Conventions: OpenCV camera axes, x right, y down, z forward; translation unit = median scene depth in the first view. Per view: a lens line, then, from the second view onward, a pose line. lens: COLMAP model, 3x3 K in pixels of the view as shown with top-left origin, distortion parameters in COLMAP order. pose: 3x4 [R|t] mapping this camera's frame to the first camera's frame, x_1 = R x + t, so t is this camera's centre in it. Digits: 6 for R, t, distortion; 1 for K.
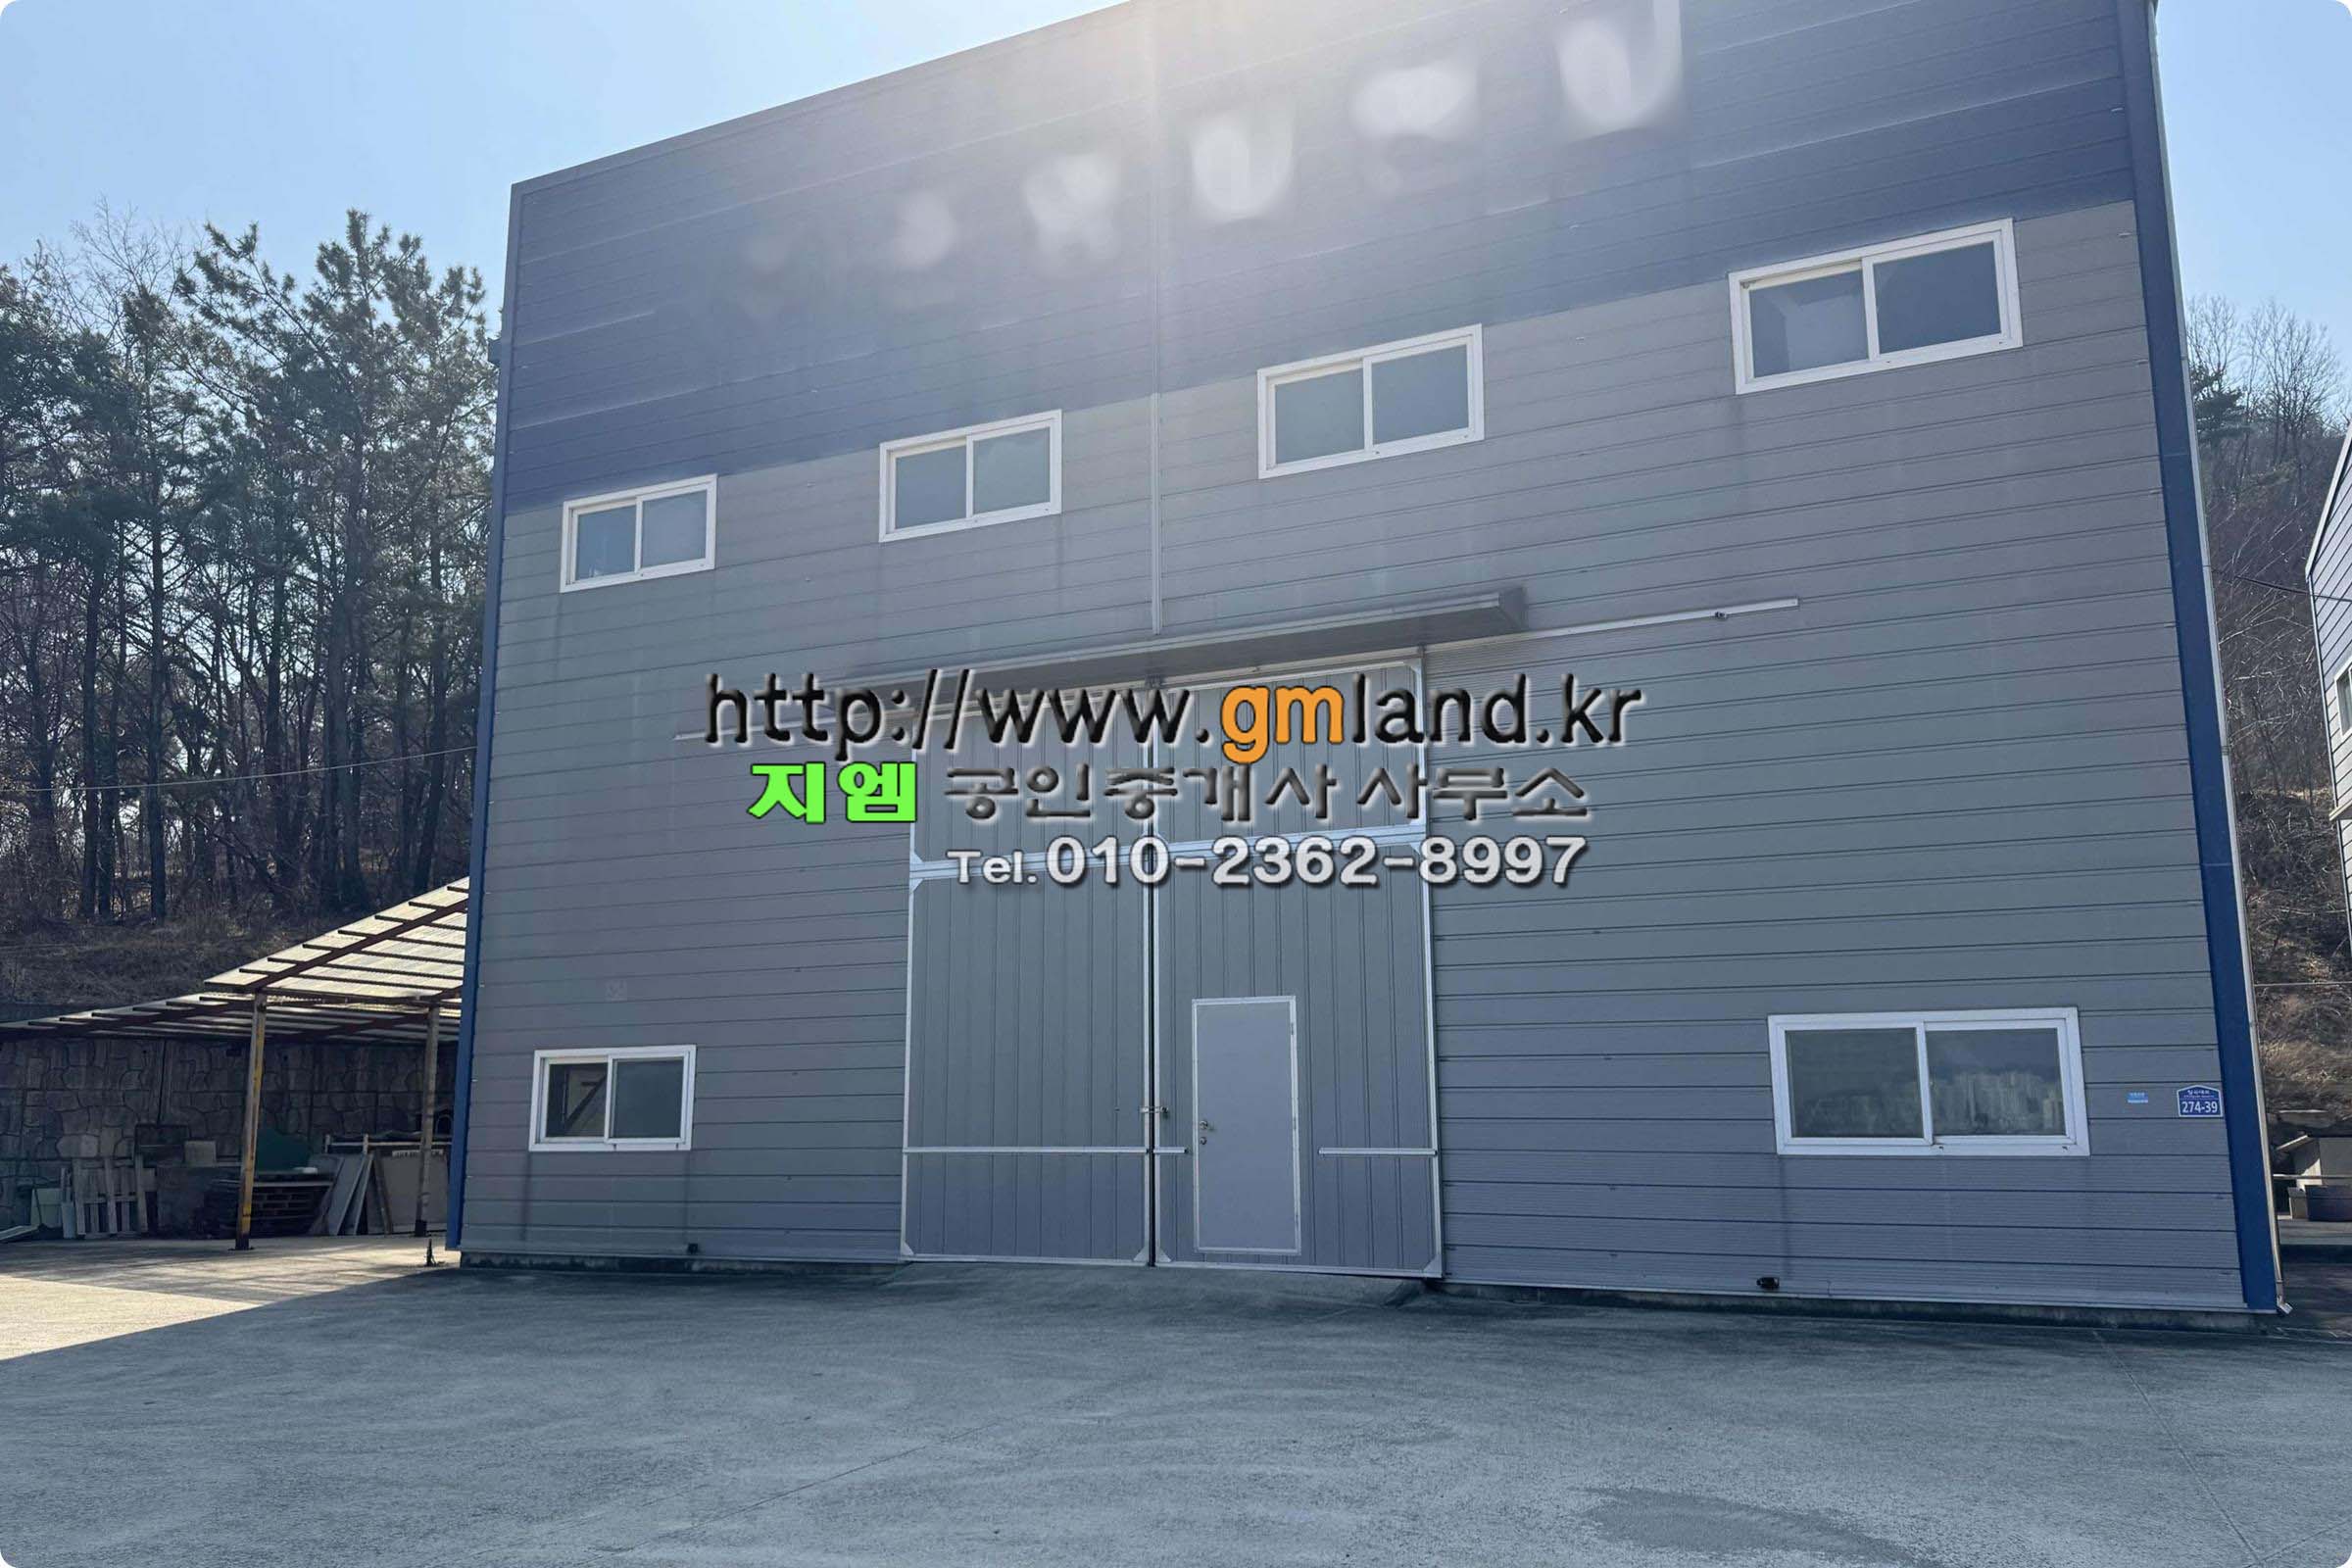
lens RADIAL K [[1736.7, 0, 1176.6], [0, 1736.7, 826.2], [0, 0, 1]] dist [0.012075, -0.007049]
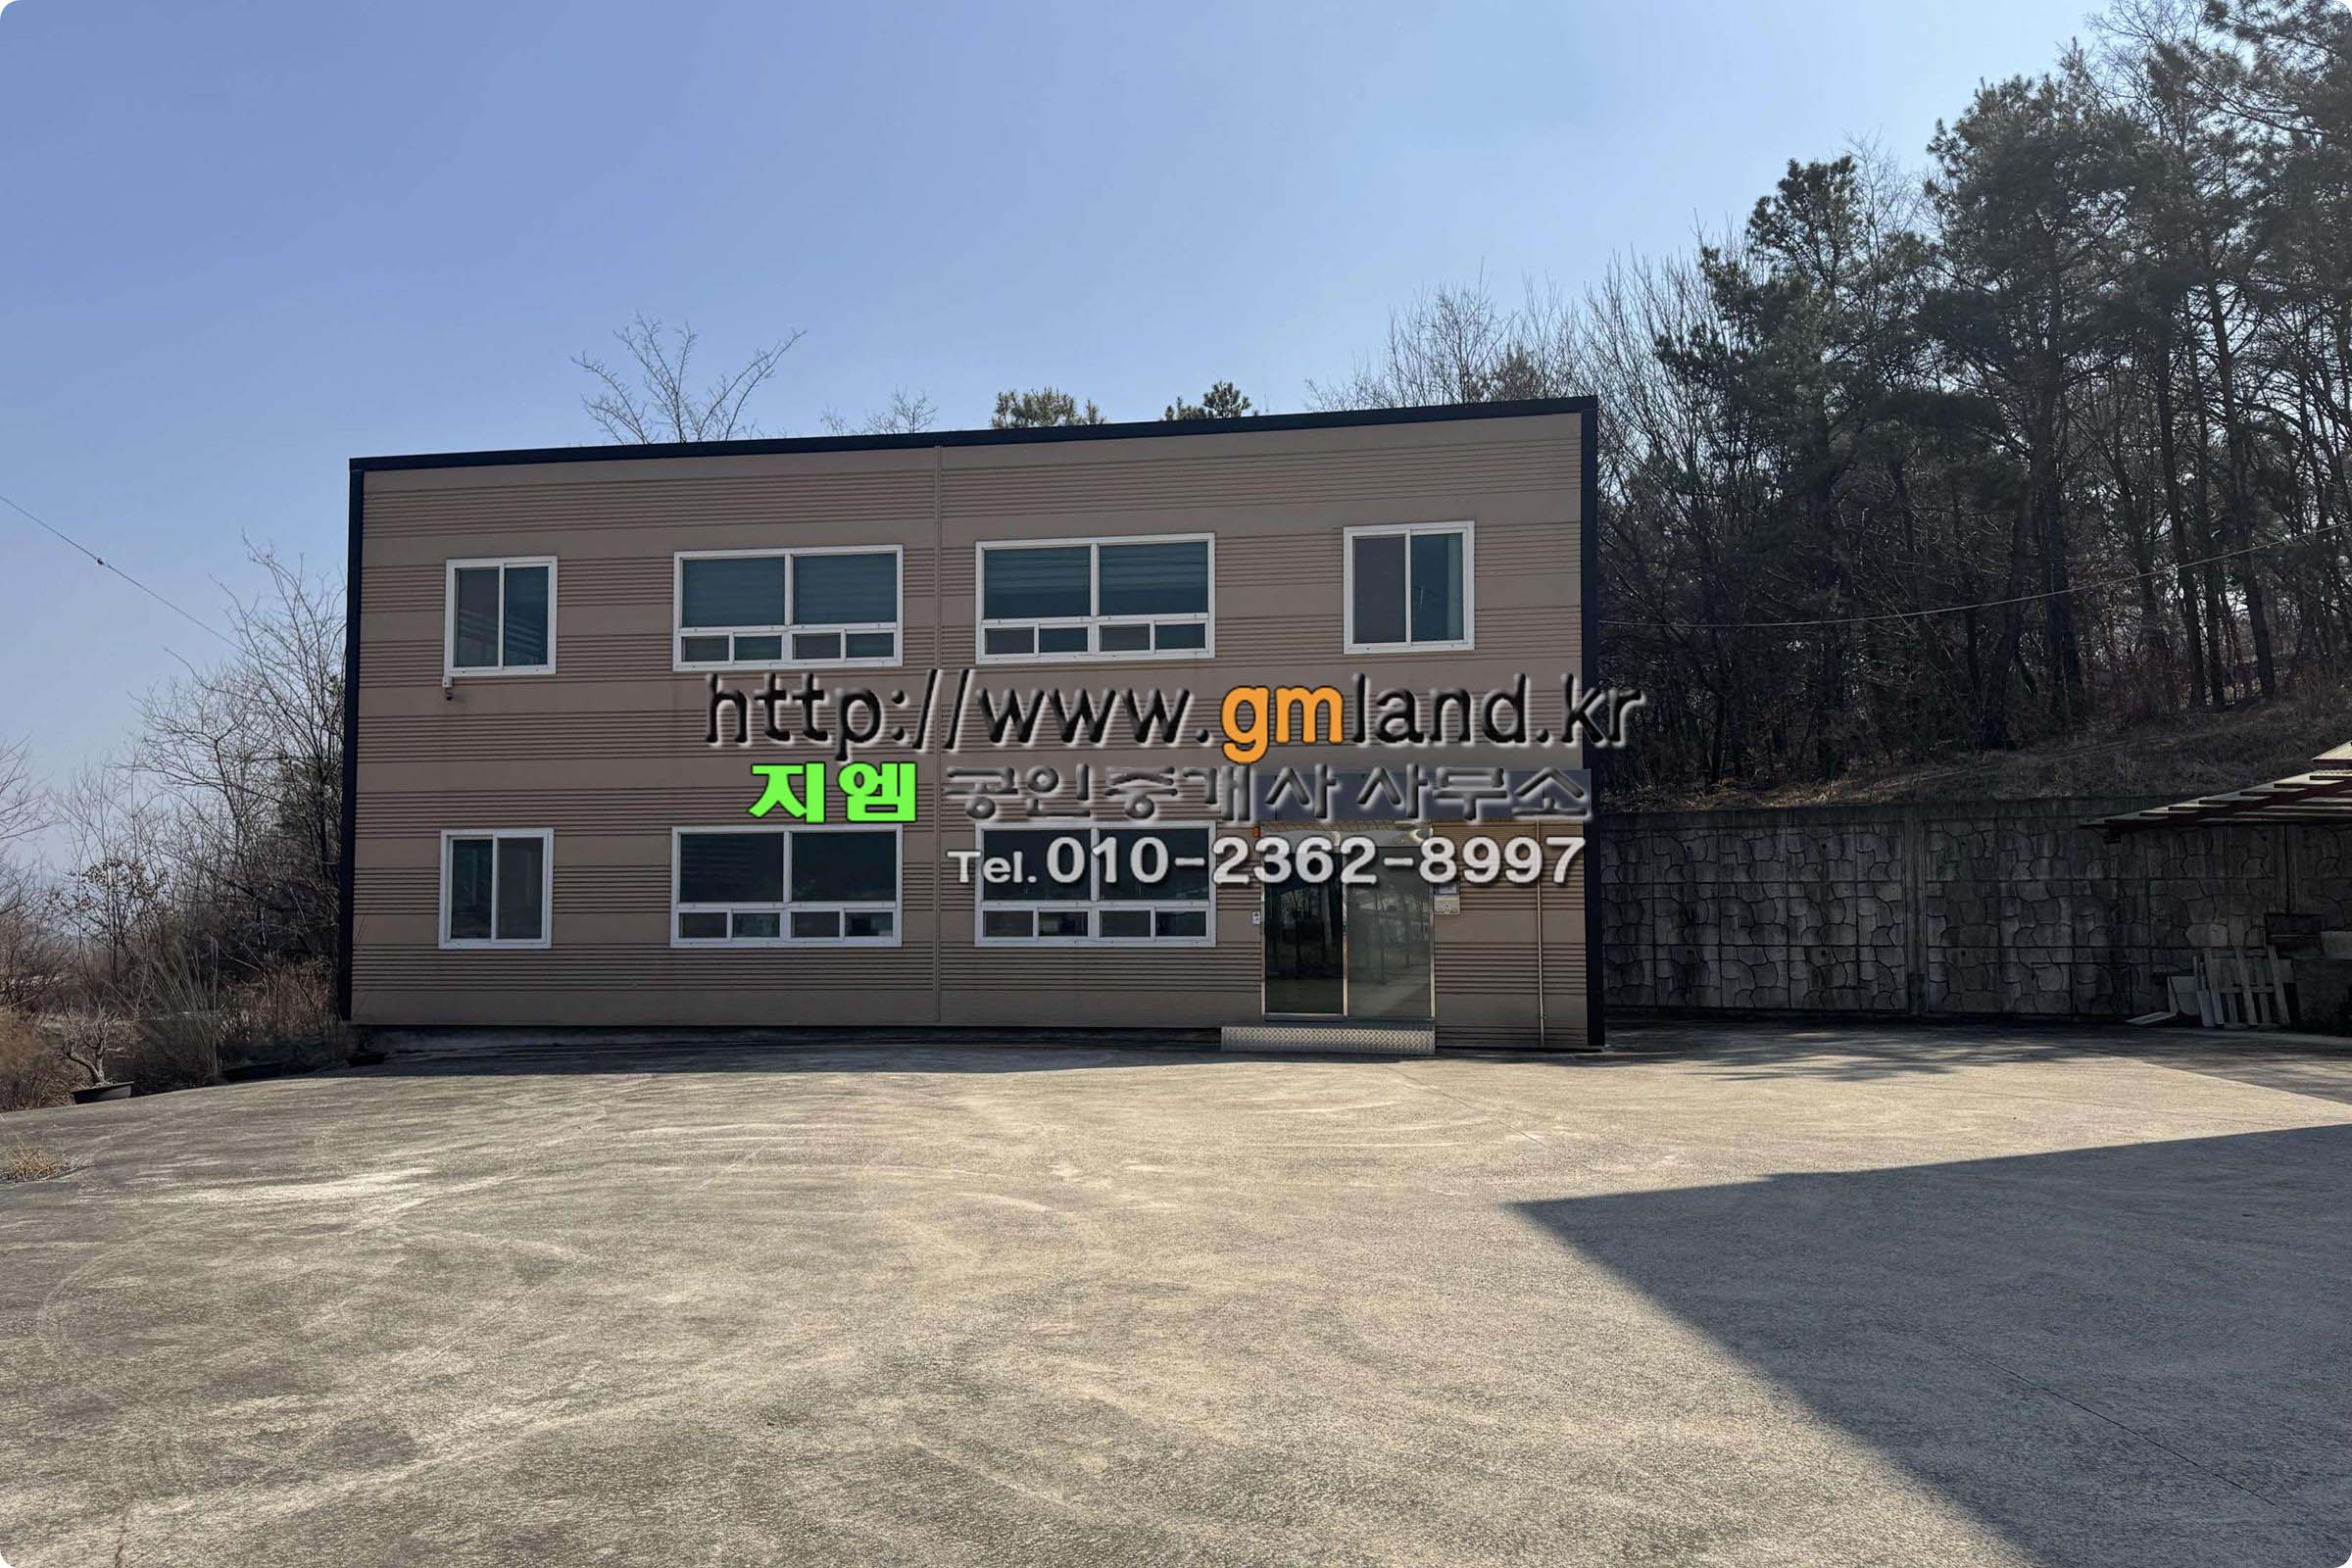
lens RADIAL K [[1736.7, 0, 1176.6], [0, 1736.7, 826.2], [0, 0, 1]] dist [0.012075, -0.007049]
pose [[0.446088, -0.047271, -0.893740, -0.007448], [0.153174, 0.987903, 0.024202, 0.010101], [0.881784, -0.147694, 0.447932, 0.057038]]
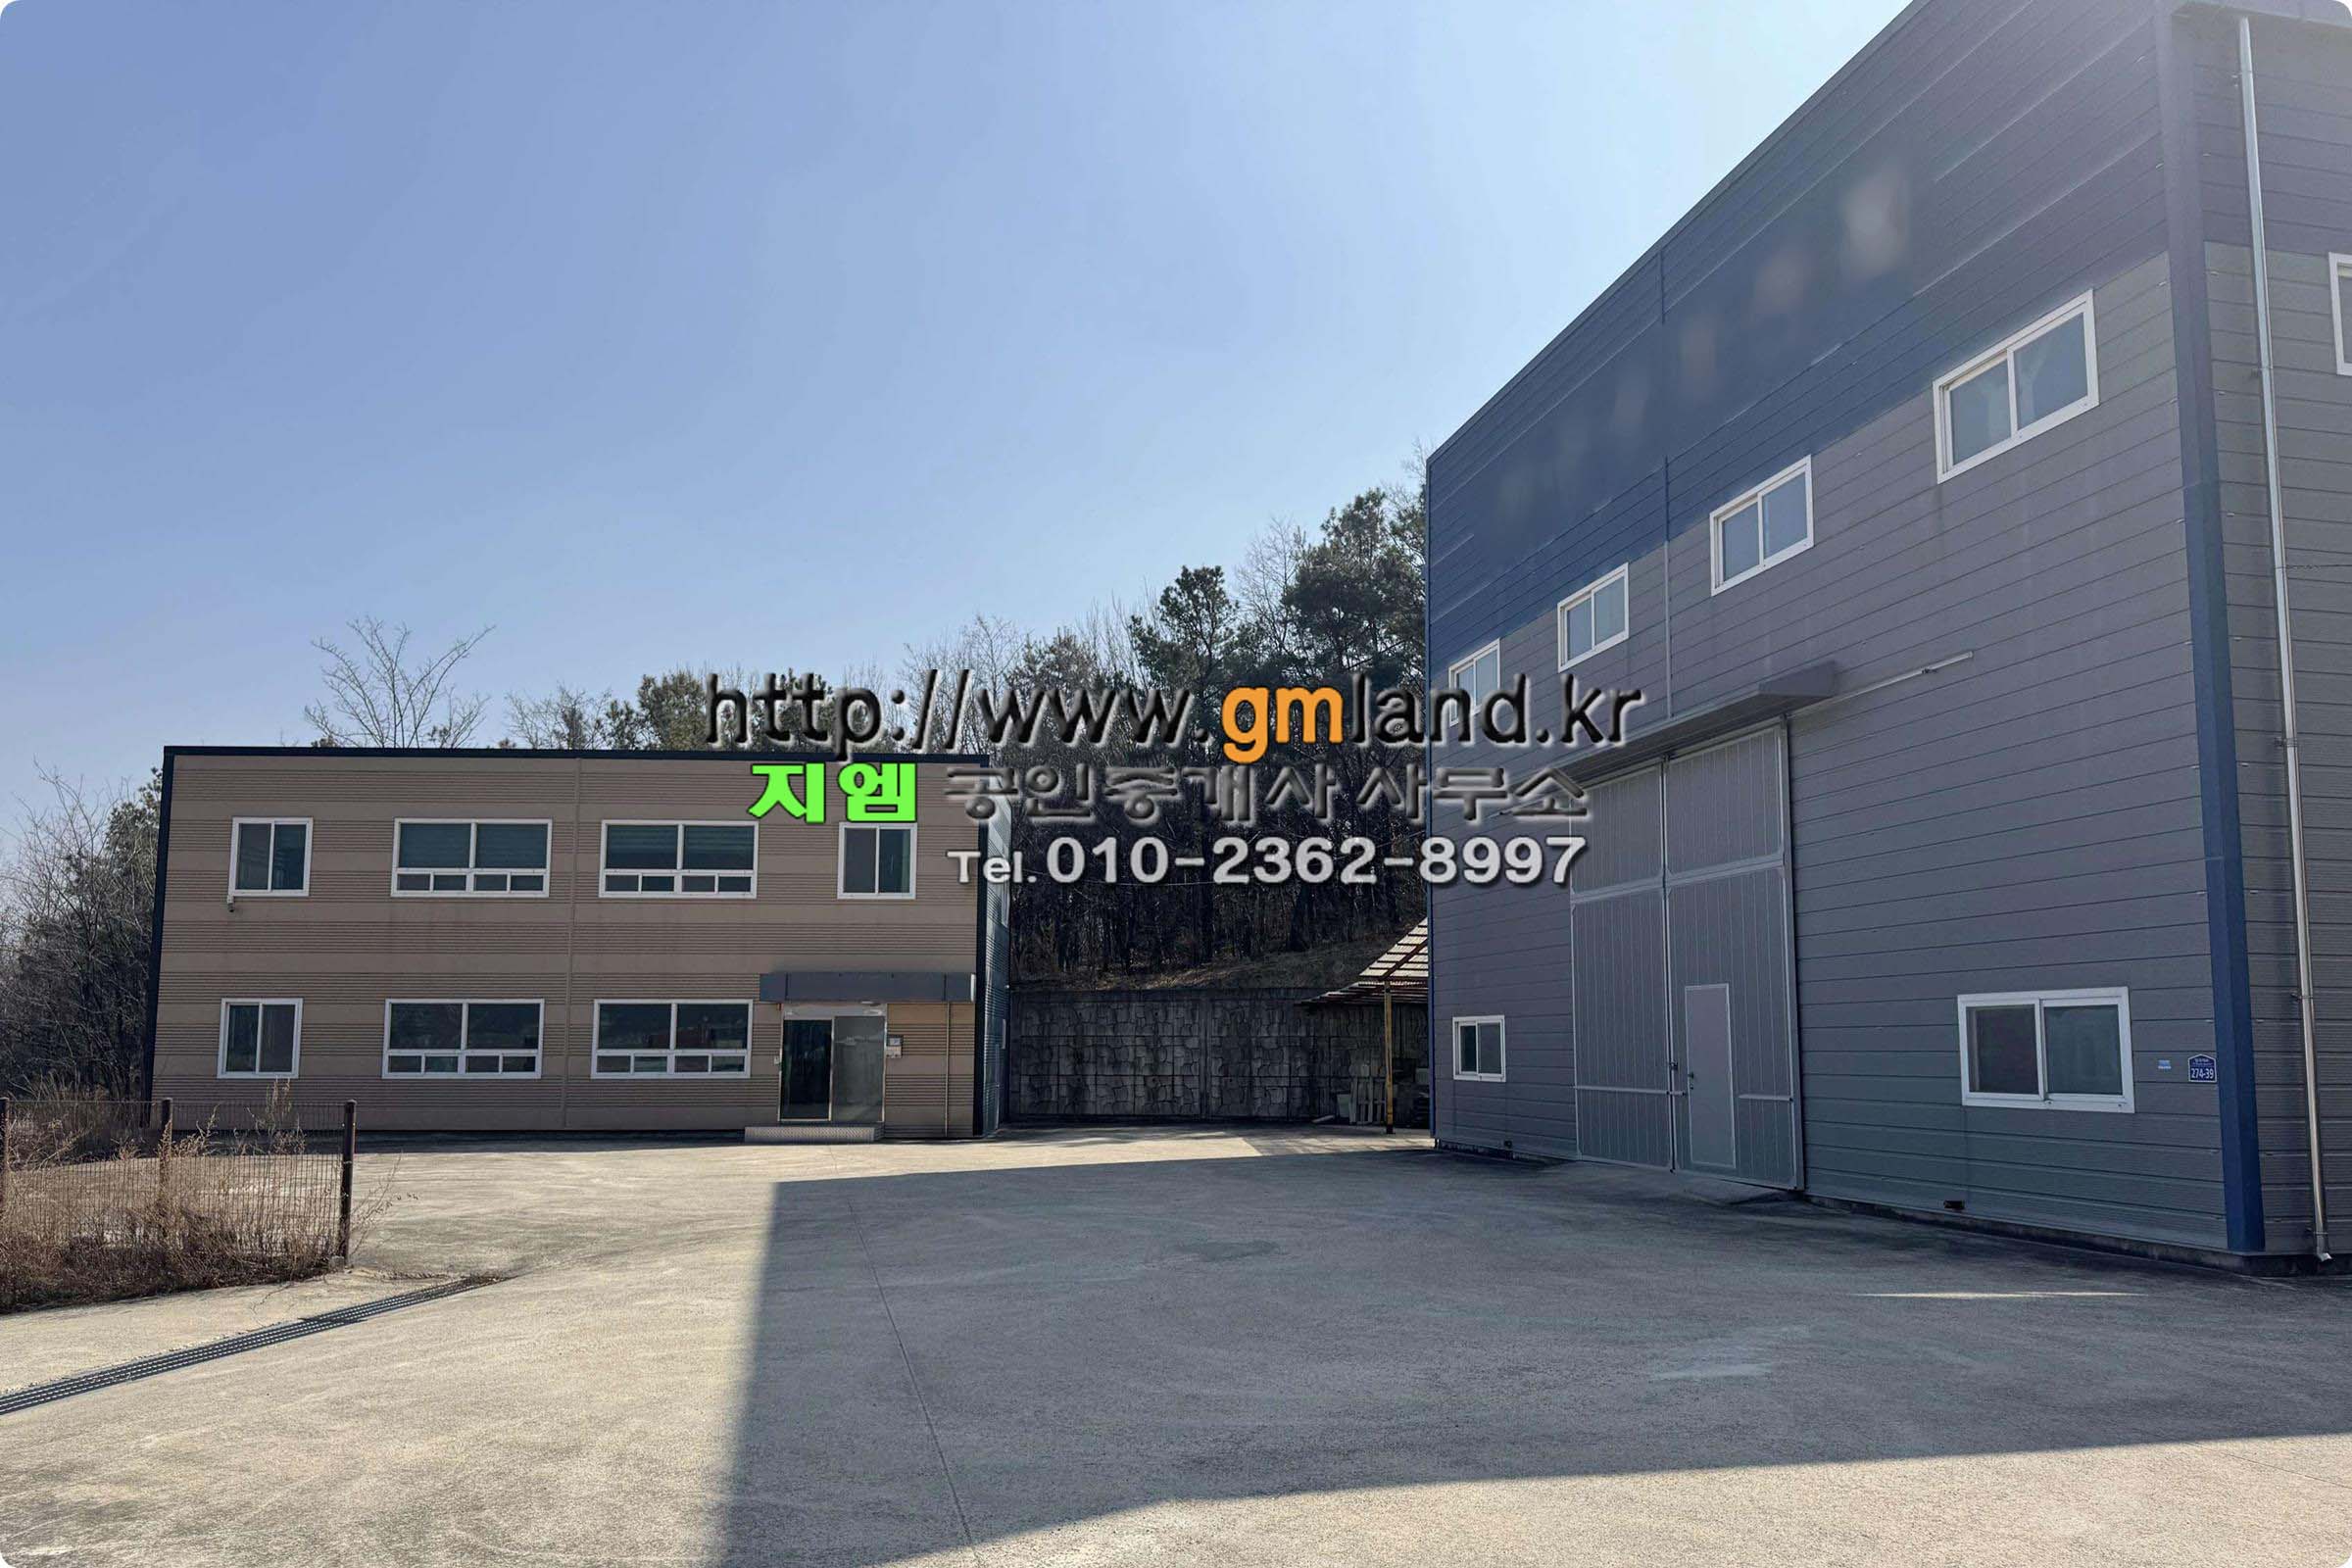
lens RADIAL K [[1650.7, 0, 1239.6], [0, 1650.7, 873.1], [0, 0, 1]] dist [0.087962, -0.217436]
pose [[0.625698, -0.077075, -0.776249, 0.573926], [0.129038, 0.991624, 0.005552, -0.030177], [0.769319, -0.103639, 0.630402, -0.081576]]
